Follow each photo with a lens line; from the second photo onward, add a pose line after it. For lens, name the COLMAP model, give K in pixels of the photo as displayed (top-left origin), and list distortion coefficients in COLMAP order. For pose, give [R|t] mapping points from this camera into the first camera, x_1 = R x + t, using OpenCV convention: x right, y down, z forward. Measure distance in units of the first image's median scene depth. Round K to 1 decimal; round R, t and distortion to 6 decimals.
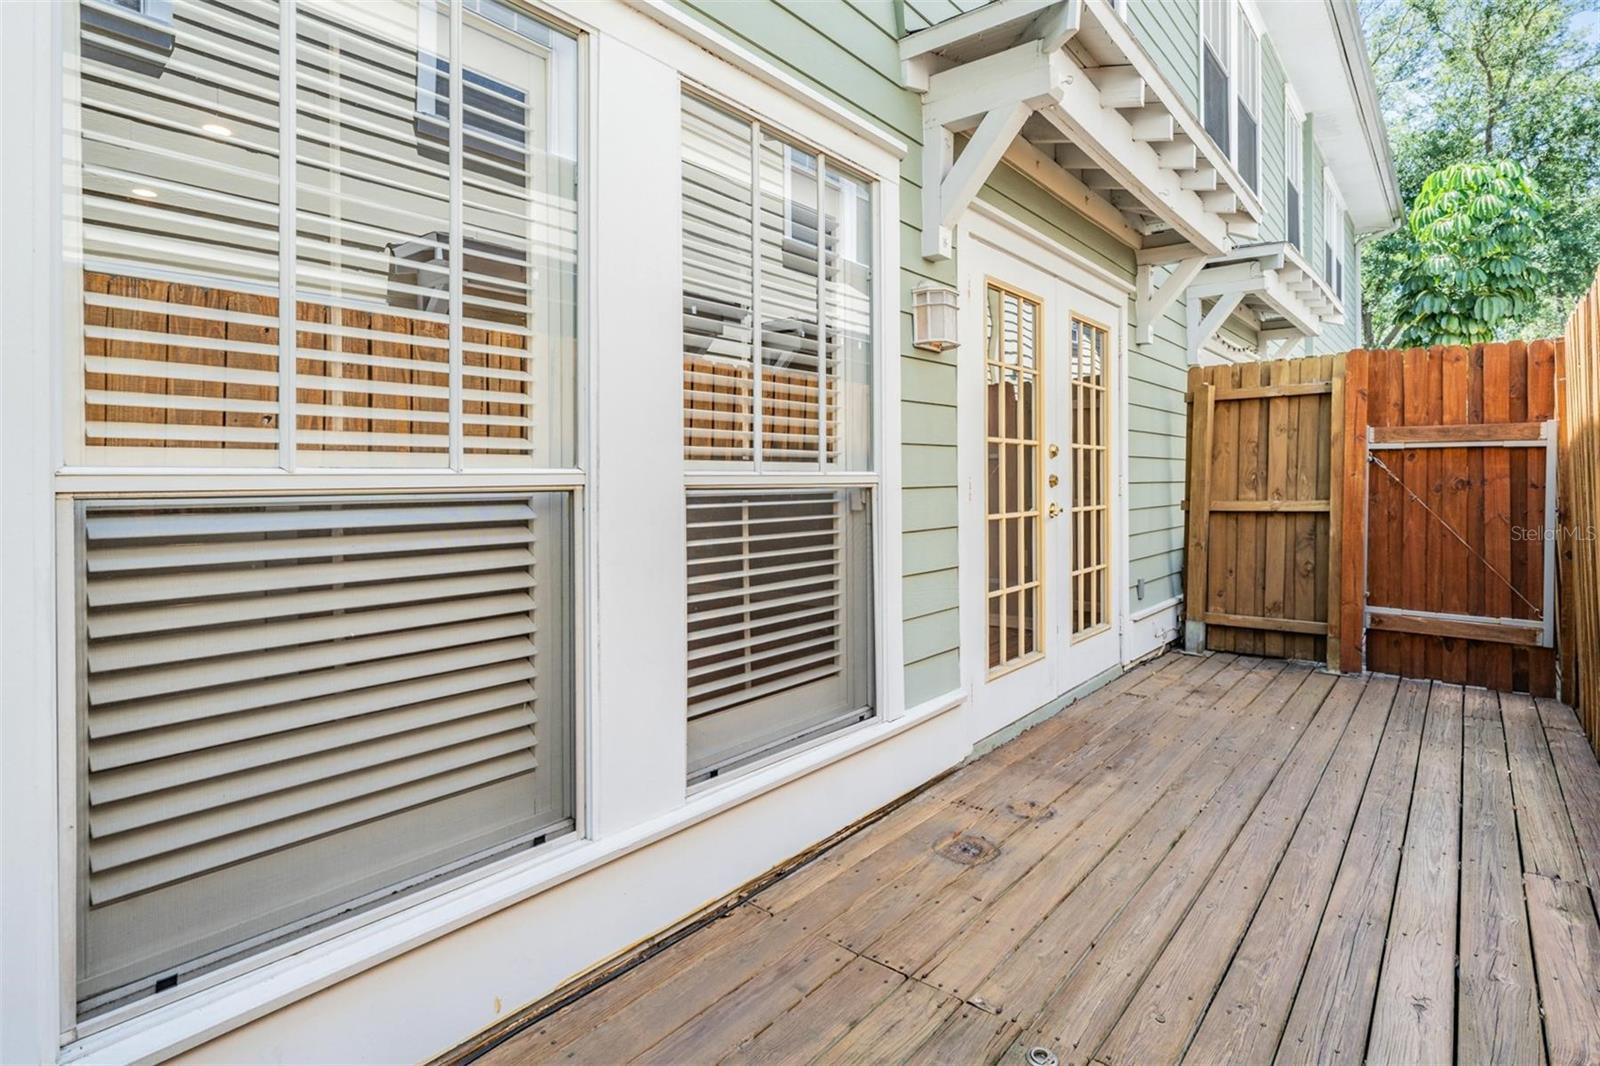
lens RADIAL K [[829.2, 0, 813.1], [0, 829.2, 484.0], [0, 0, 1]] dist [0.005320, 0.004927]
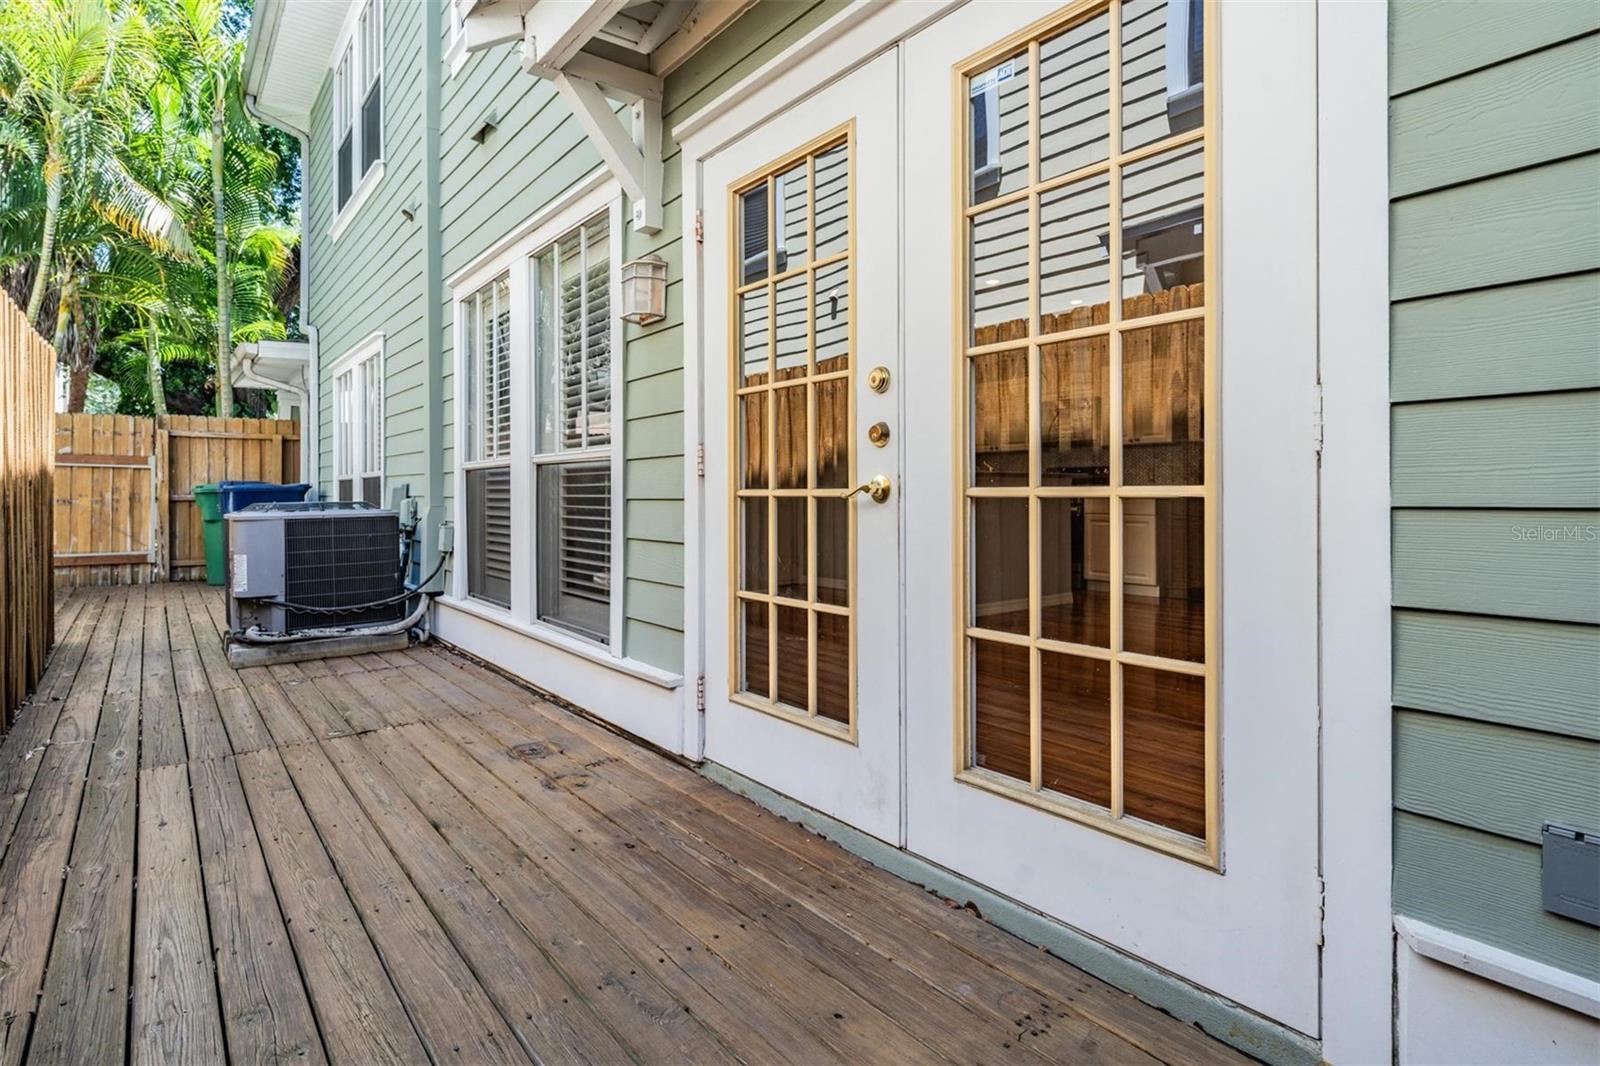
lens RADIAL K [[829.2, 0, 808.3], [0, 829.2, 457.7], [0, 0, 1]] dist [0.005320, 0.004927]
pose [[-0.227926, -0.030929, -0.973187, 1.061719], [-0.004380, 0.999518, -0.030740, 0.029063], [0.973668, -0.002743, -0.227952, 1.356238]]
